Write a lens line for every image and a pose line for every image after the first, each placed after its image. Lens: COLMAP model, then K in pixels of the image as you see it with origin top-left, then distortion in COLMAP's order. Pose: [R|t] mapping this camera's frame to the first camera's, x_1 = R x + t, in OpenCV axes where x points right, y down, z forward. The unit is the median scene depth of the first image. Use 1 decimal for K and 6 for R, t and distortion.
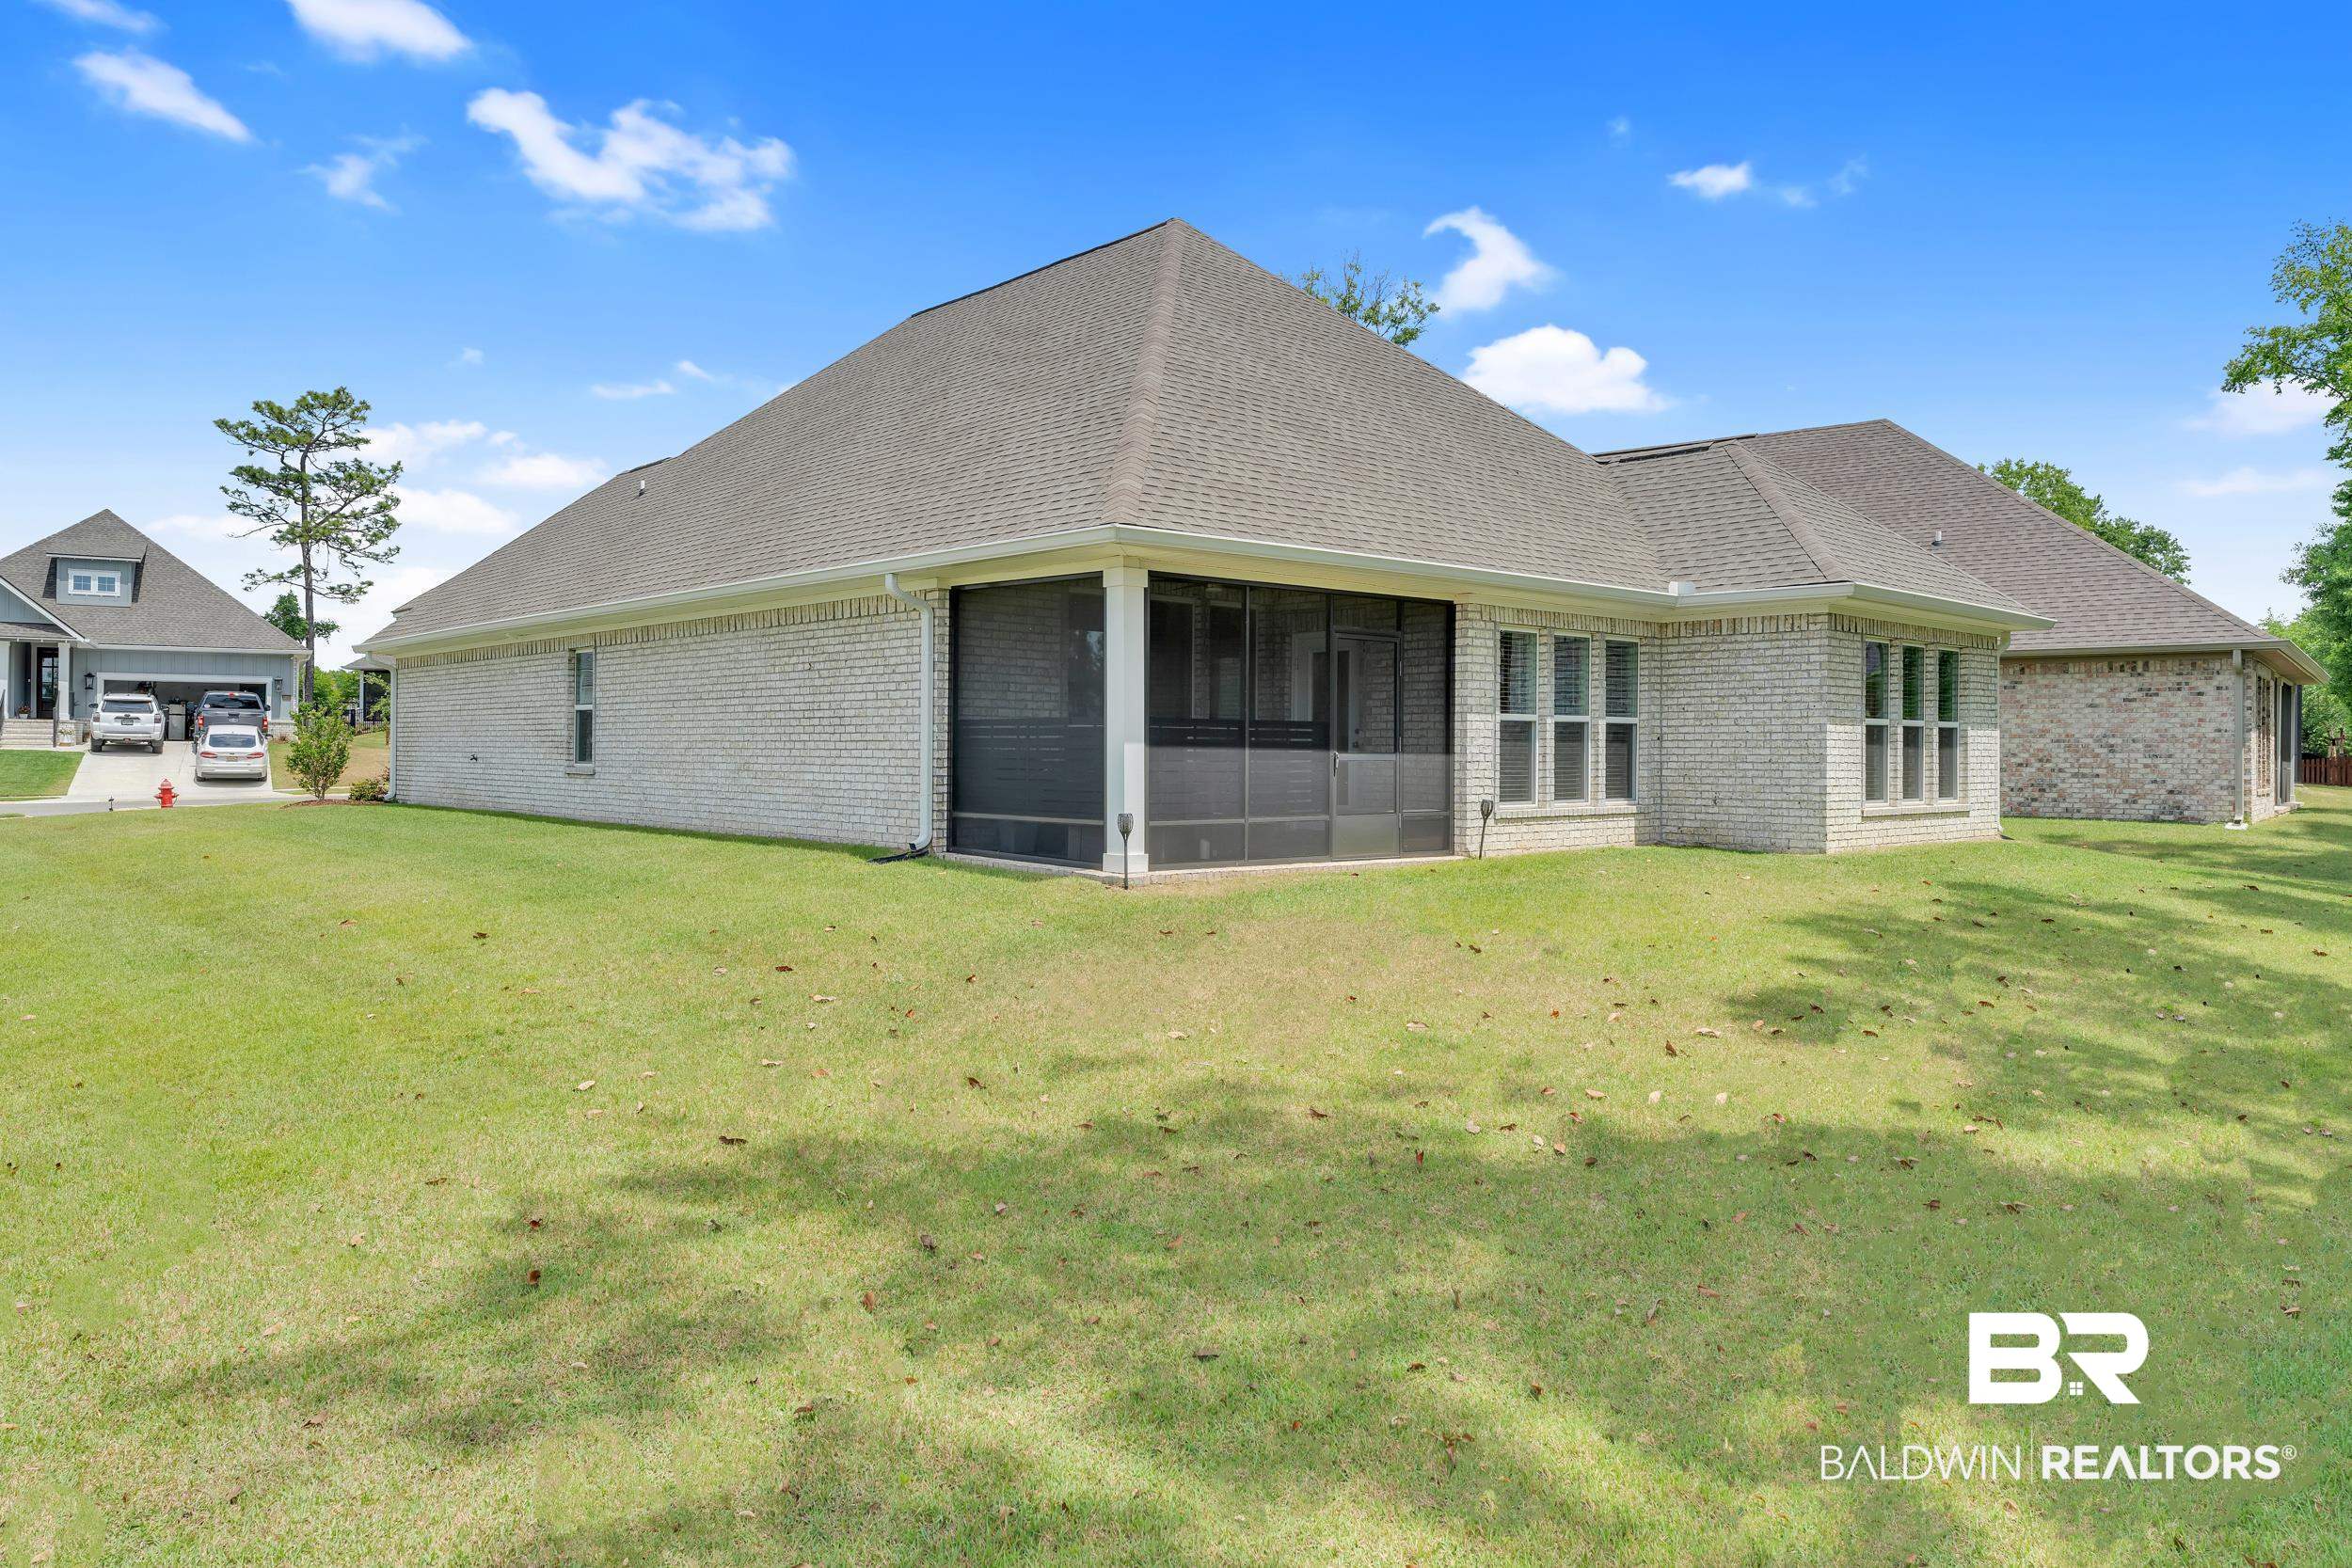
lens RADIAL K [[1530.6, 0, 1172.9], [0, 1530.6, 763.1], [0, 0, 1]] dist [0.000529, 0.002036]
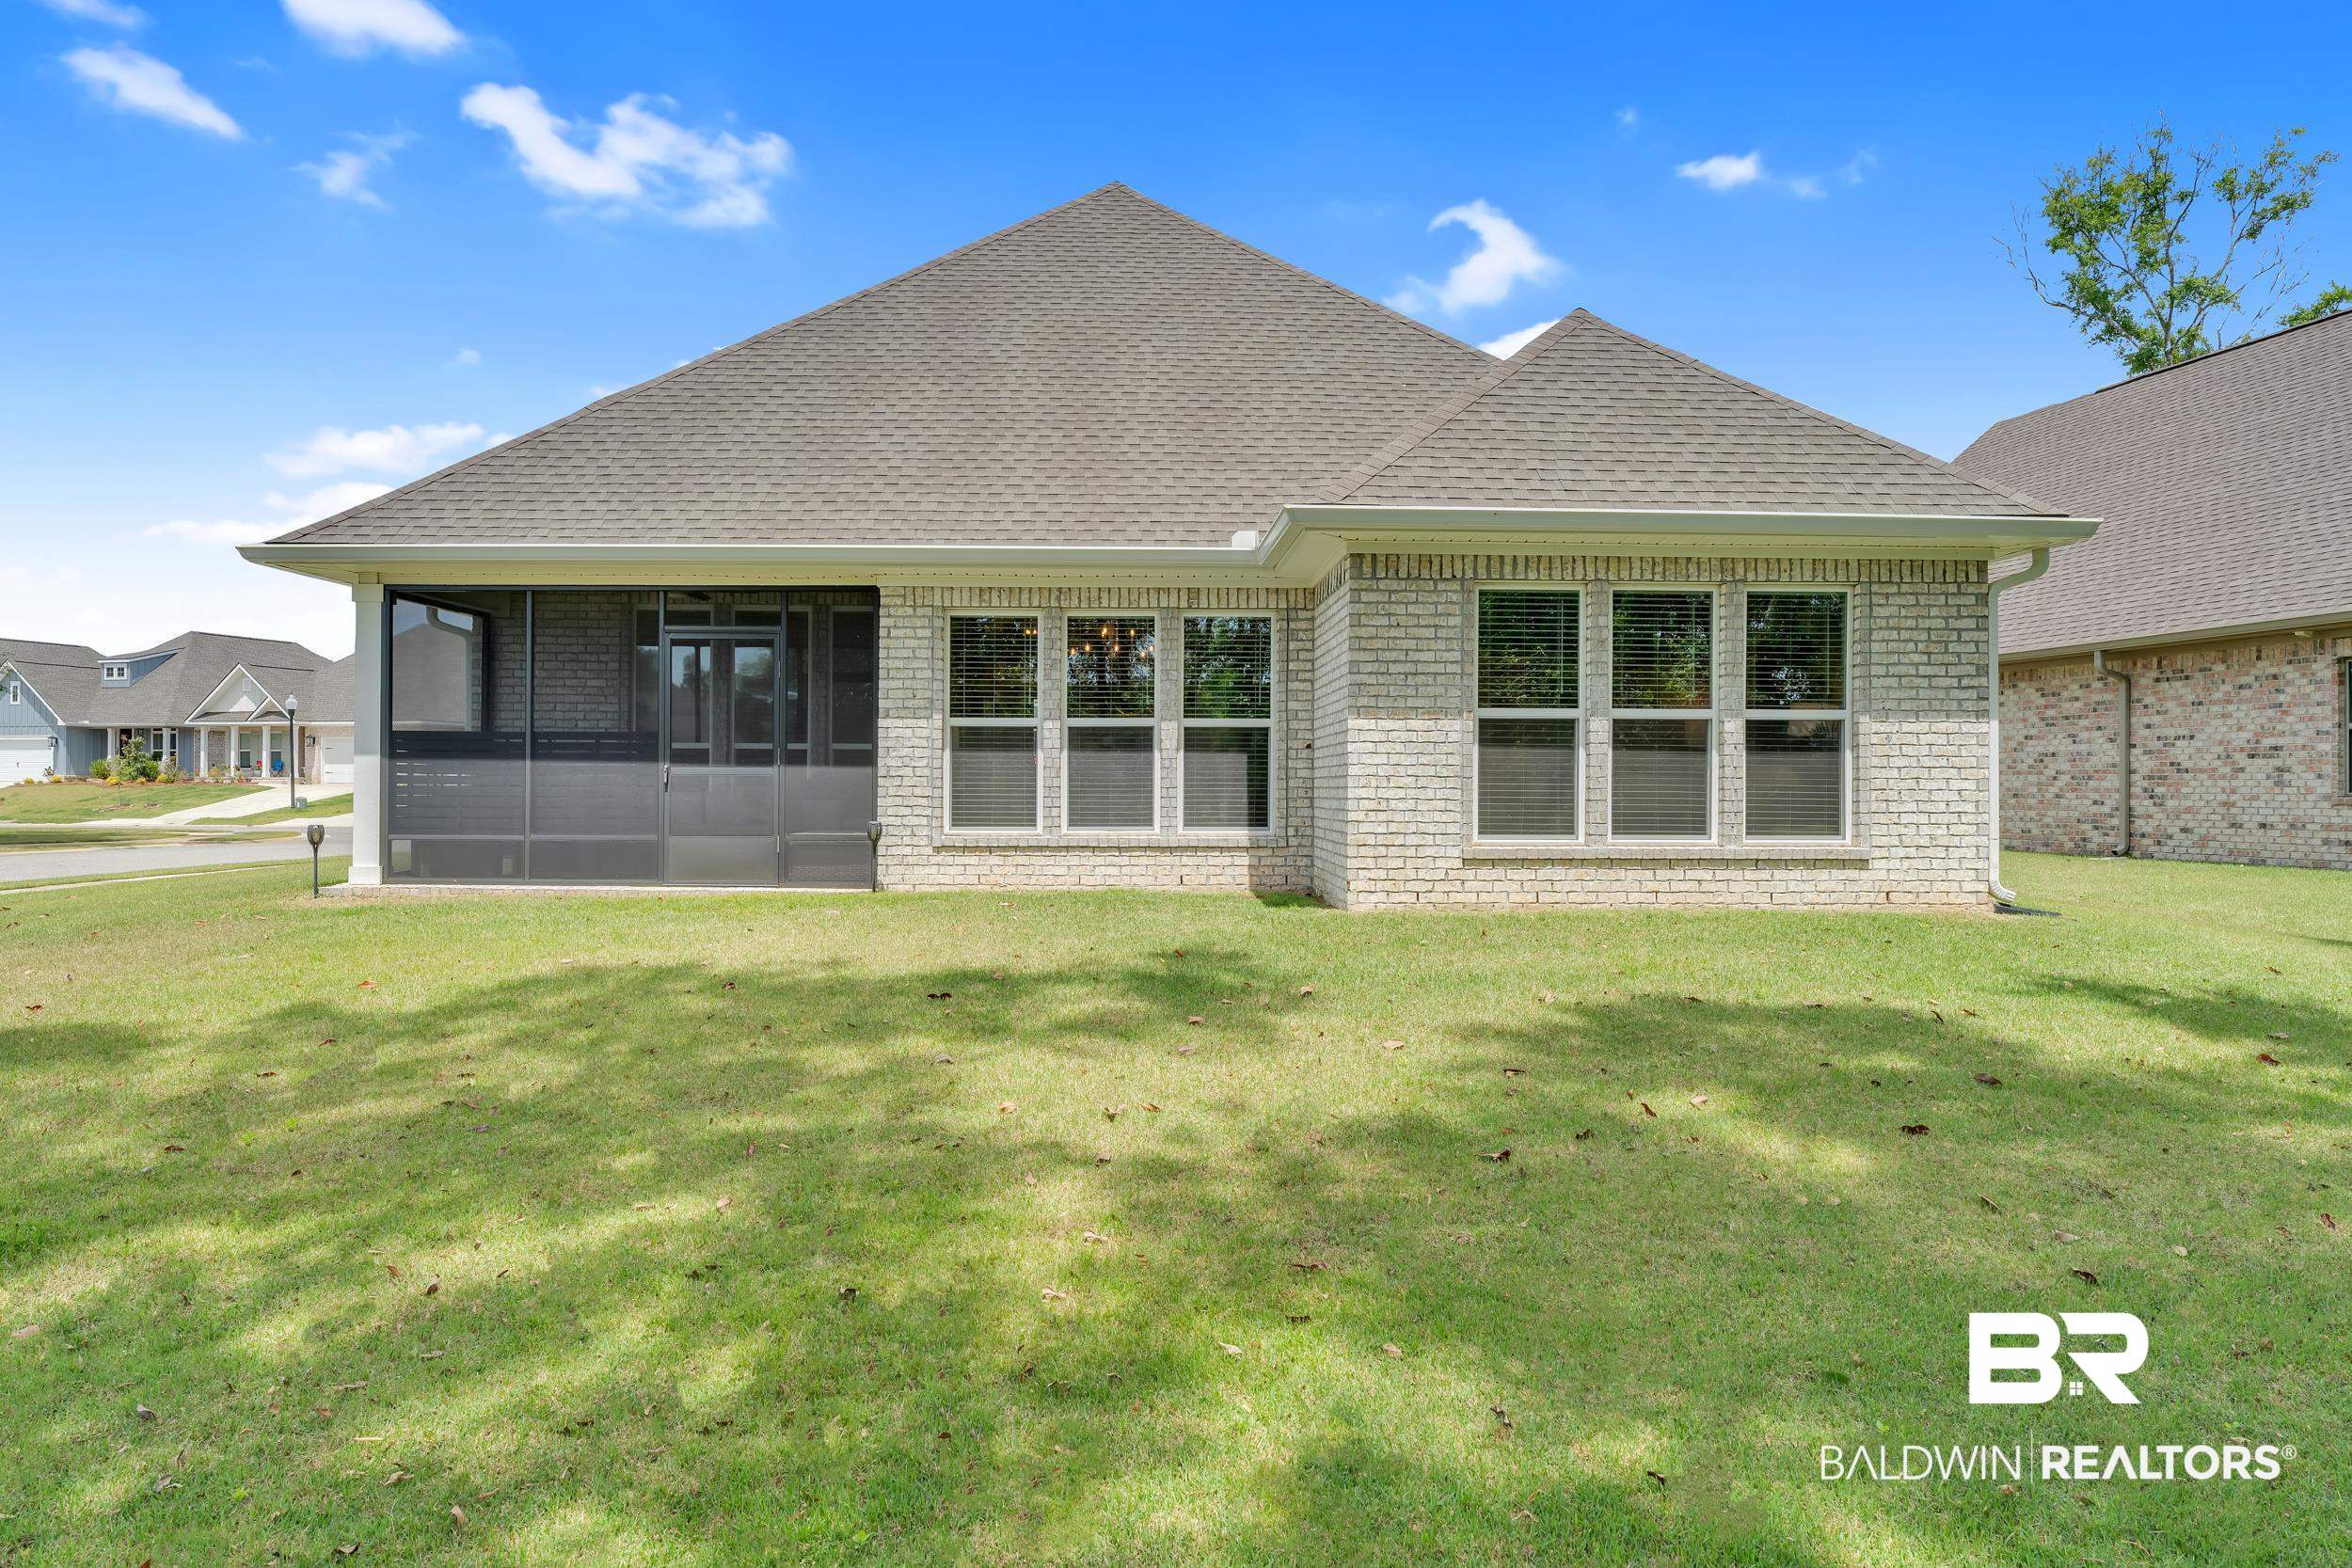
lens RADIAL K [[1530.6, 0, 1174.7], [0, 1530.6, 777.7], [0, 0, 1]] dist [0.000529, 0.002036]
pose [[0.765091, -0.006837, -0.643886, 0.857787], [-0.004227, 0.999869, -0.015640, 0.012332], [0.643908, 0.014688, 0.764962, 0.467904]]
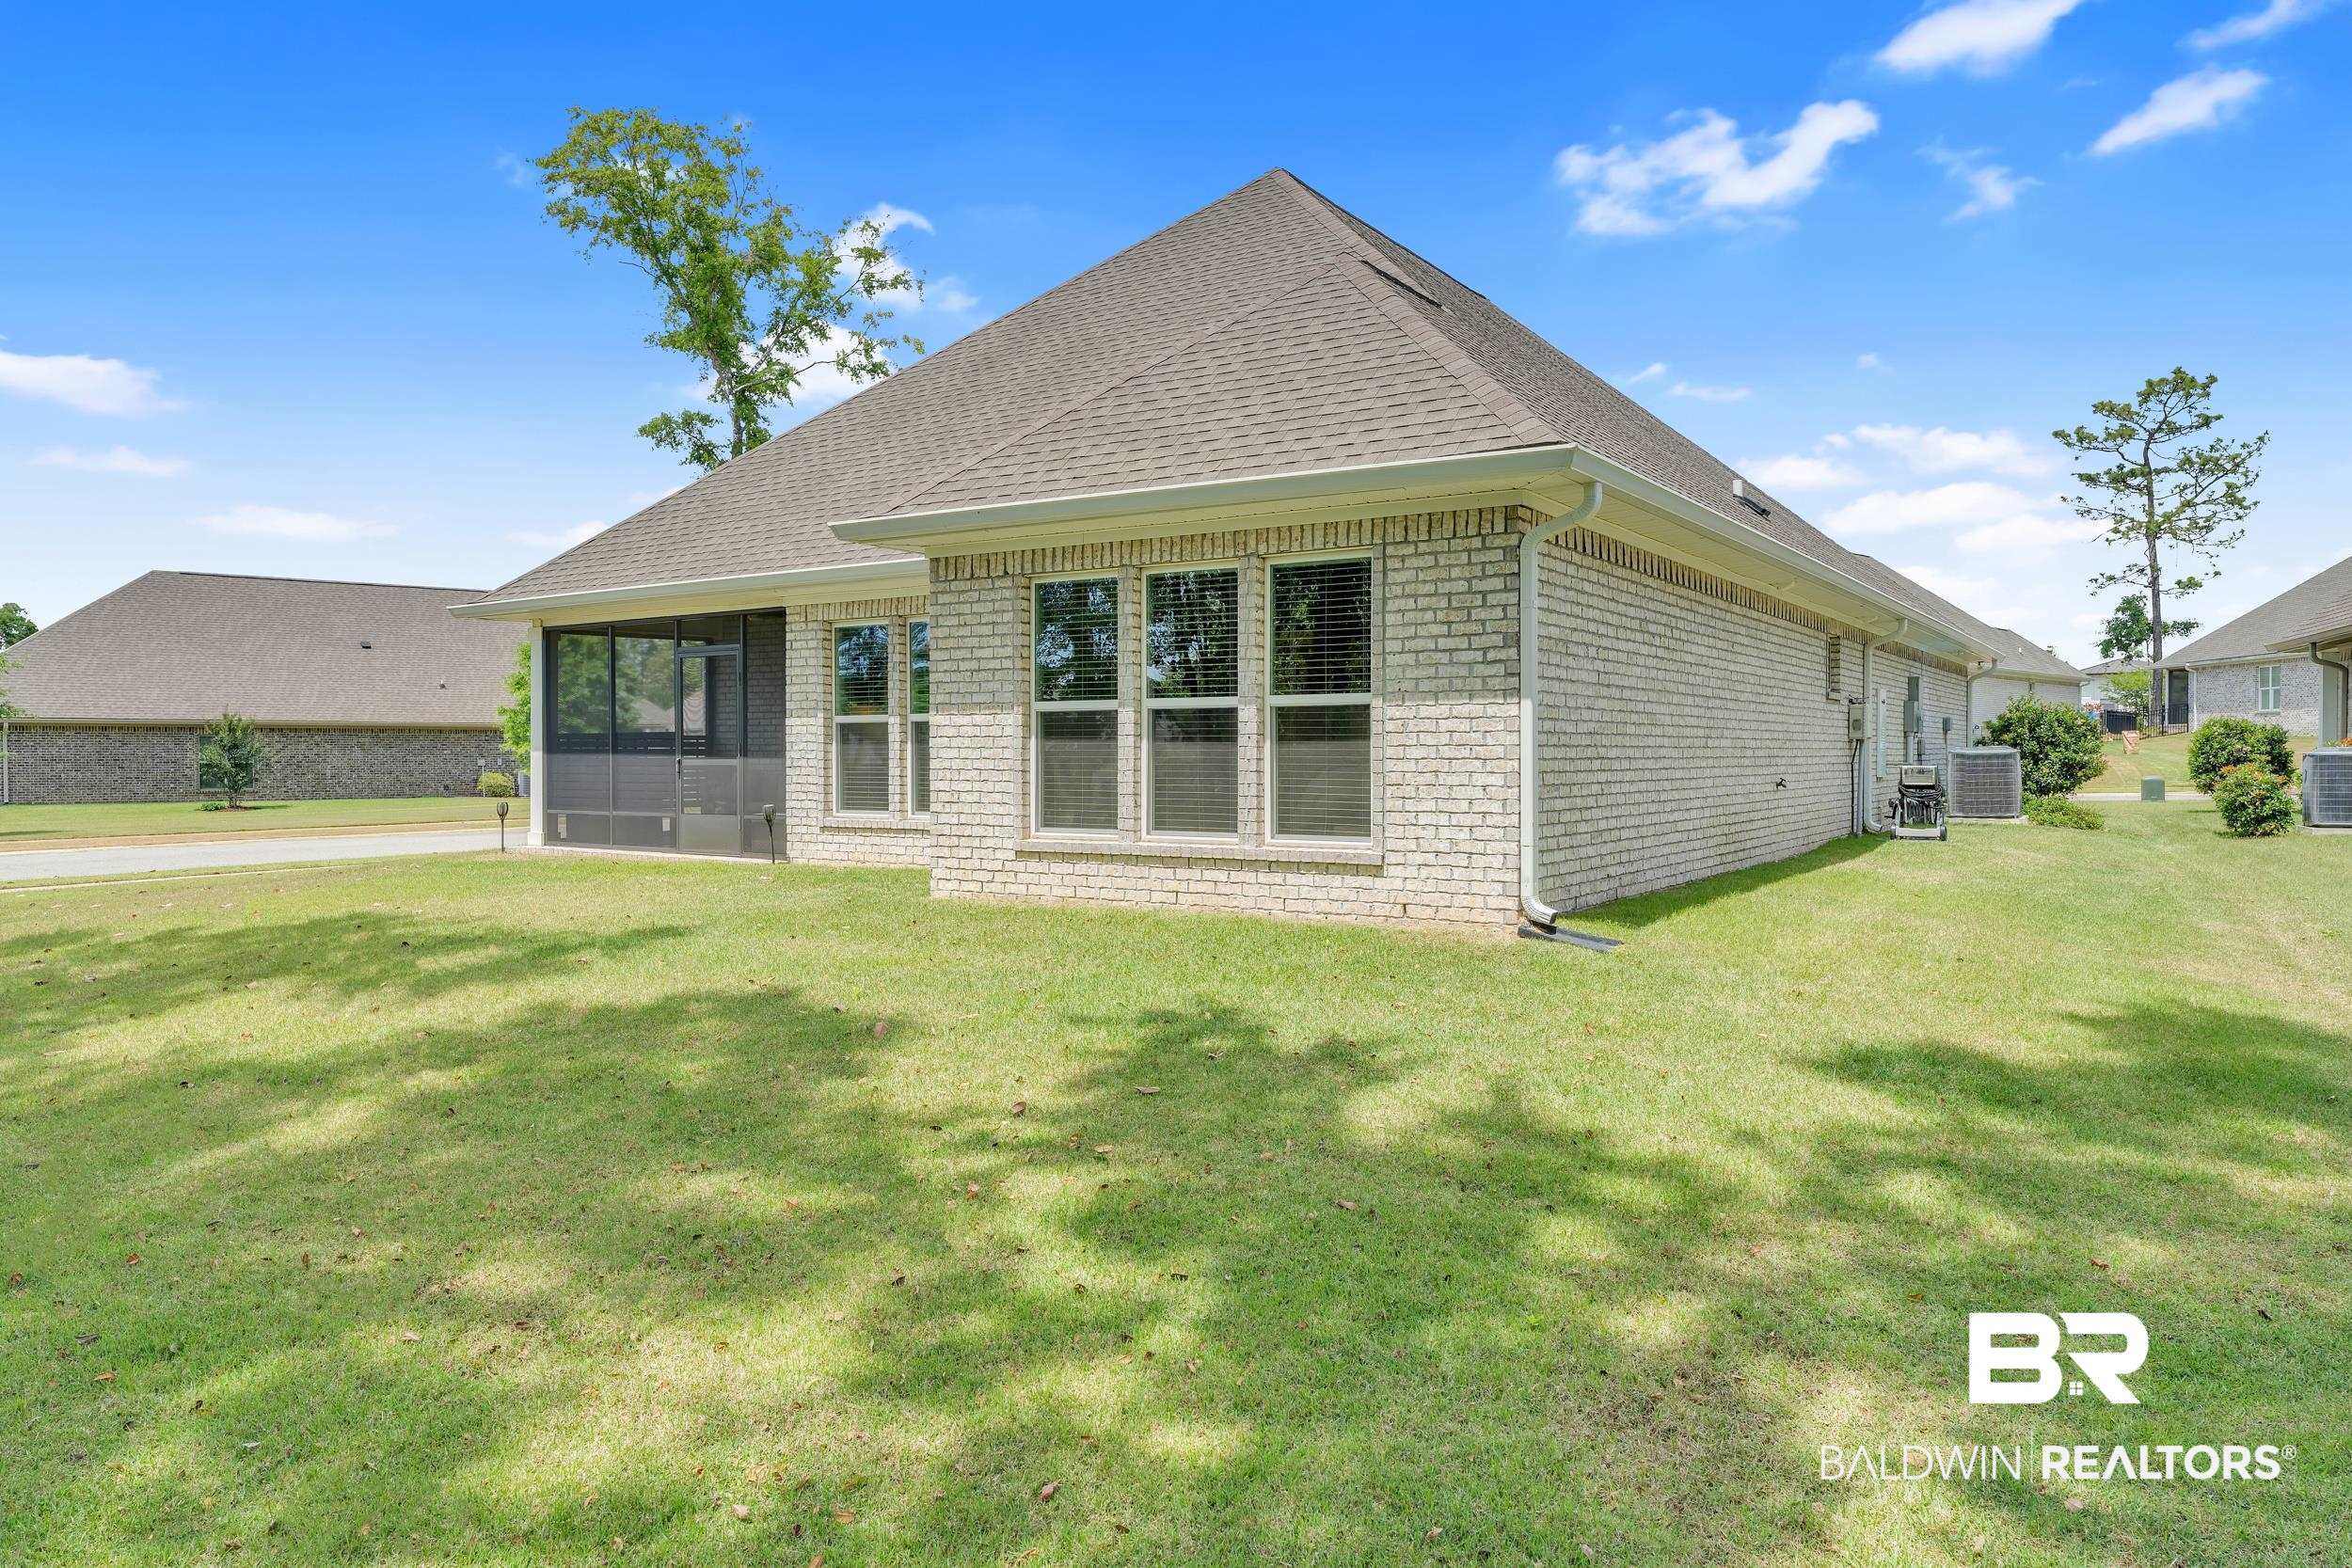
lens RADIAL K [[1530.6, 0, 1173.5], [0, 1530.6, 776.9], [0, 0, 1]] dist [0.000529, 0.002036]
pose [[0.267770, 0.007971, -0.963450, 1.221658], [-0.002709, 0.999968, 0.007520, -0.002376], [0.963479, 0.000596, 0.267783, 0.981751]]
